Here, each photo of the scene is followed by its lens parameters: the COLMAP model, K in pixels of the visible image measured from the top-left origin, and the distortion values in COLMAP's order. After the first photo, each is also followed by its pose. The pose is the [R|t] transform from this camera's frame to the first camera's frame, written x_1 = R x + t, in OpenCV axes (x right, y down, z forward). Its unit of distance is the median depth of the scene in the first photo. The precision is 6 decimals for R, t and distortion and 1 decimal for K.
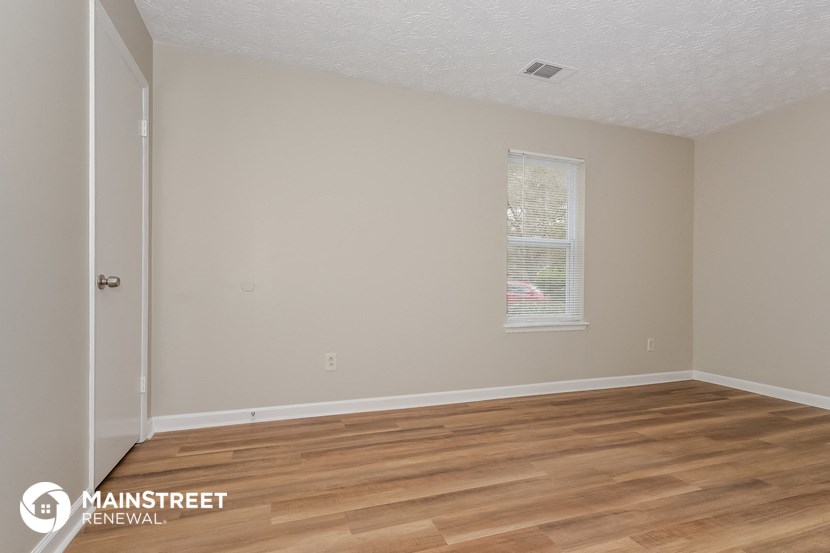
lens RADIAL K [[413.1, 0, 414.1], [0, 413.1, 287.6], [0, 0, 1]] dist [0.001004, 0.000063]
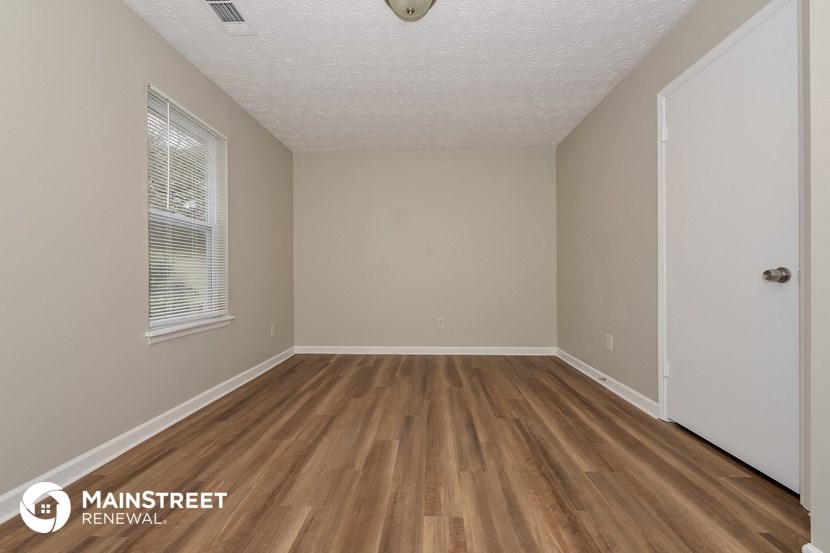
lens RADIAL K [[350.6, 0, 415.0], [0, 350.6, 276.5], [0, 0, 1]] dist [-0.000927, -0.000301]
pose [[0.374177, -0.010365, 0.927300, -0.180870], [0.011693, 0.999911, 0.006458, -0.005277], [-0.927284, 0.008427, 0.374264, 0.403558]]
